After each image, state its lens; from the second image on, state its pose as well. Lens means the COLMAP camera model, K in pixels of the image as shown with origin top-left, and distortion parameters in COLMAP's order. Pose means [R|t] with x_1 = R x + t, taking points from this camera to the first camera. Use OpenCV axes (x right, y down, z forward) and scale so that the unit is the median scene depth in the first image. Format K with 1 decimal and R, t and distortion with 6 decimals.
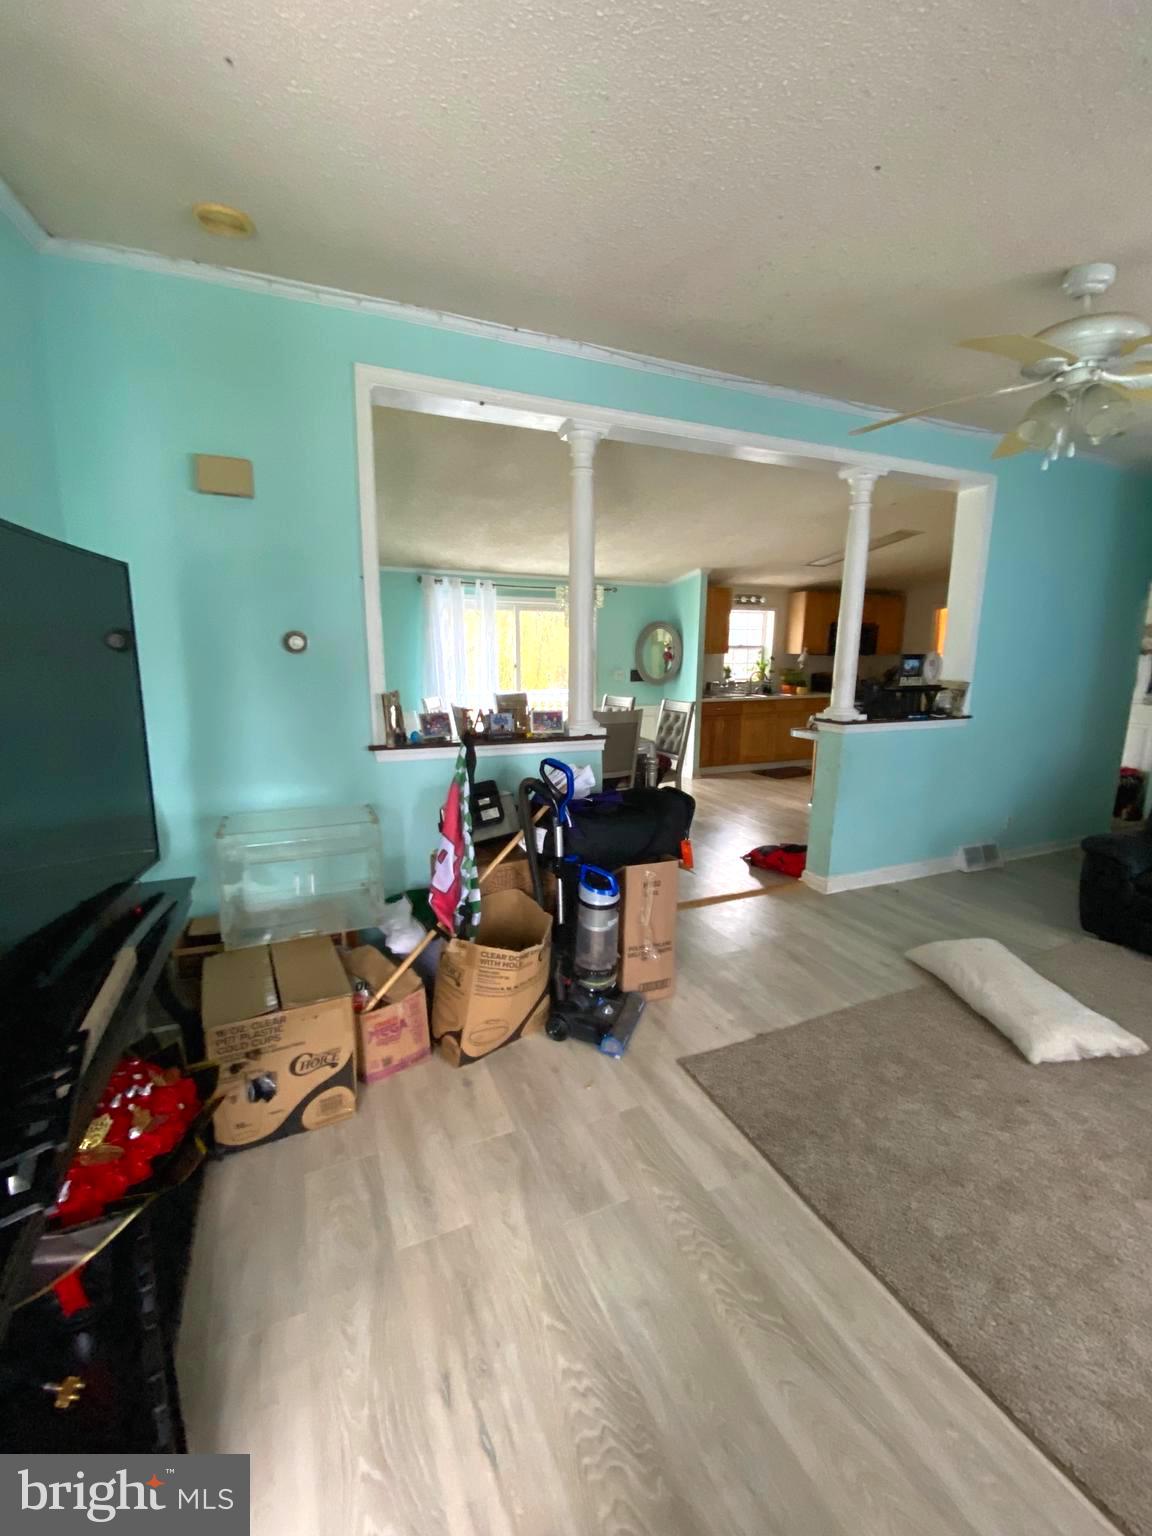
lens RADIAL K [[626.9, 0, 574.7], [0, 626.9, 766.5], [0, 0, 1]] dist [0.024117, -0.021669]
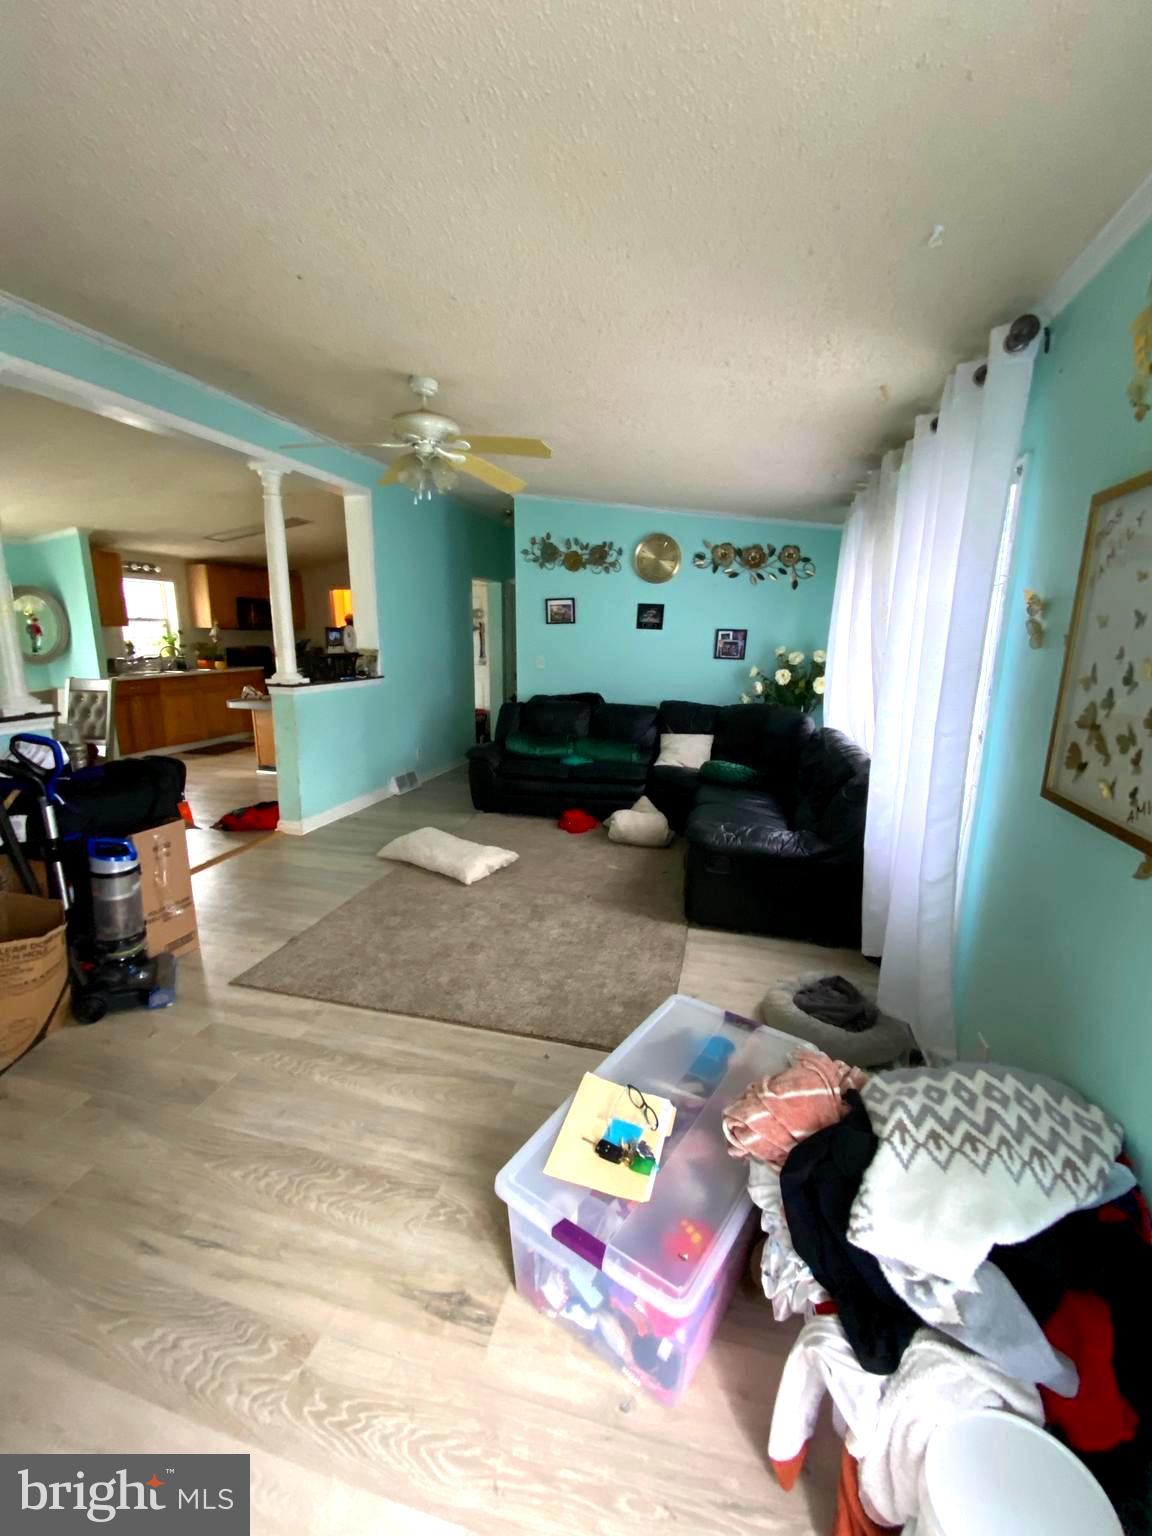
lens RADIAL K [[626.9, 0, 574.7], [0, 626.9, 766.5], [0, 0, 1]] dist [0.024117, -0.021669]
pose [[0.628858, -0.163638, 0.760105, -0.157531], [0.136125, 0.985674, 0.099579, 0.033072], [-0.765511, 0.040848, 0.642125, -0.142871]]
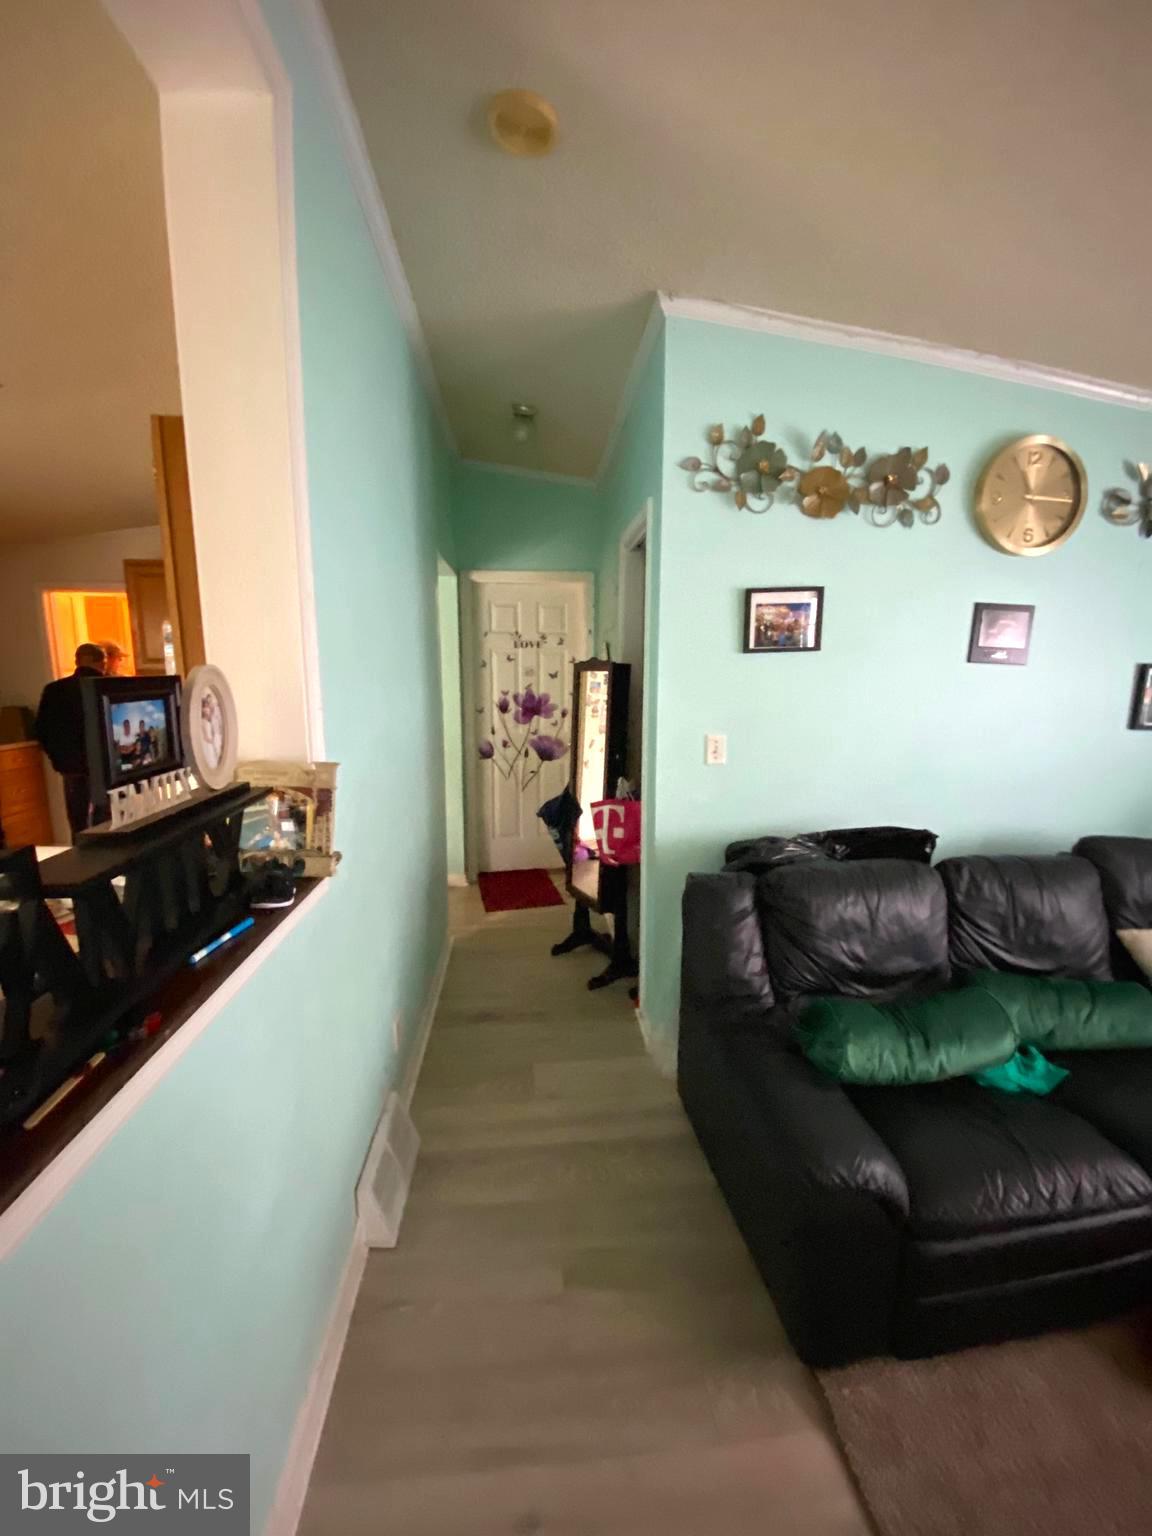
lens RADIAL K [[626.8, 0, 572.2], [0, 626.8, 766.2], [0, 0, 1]] dist [-0.016132, -0.000203]
pose [[0.326116, -0.157336, 0.932145, 0.429919], [0.175523, 0.978984, 0.103835, -0.161966], [-0.928892, 0.129750, 0.346879, 0.892097]]
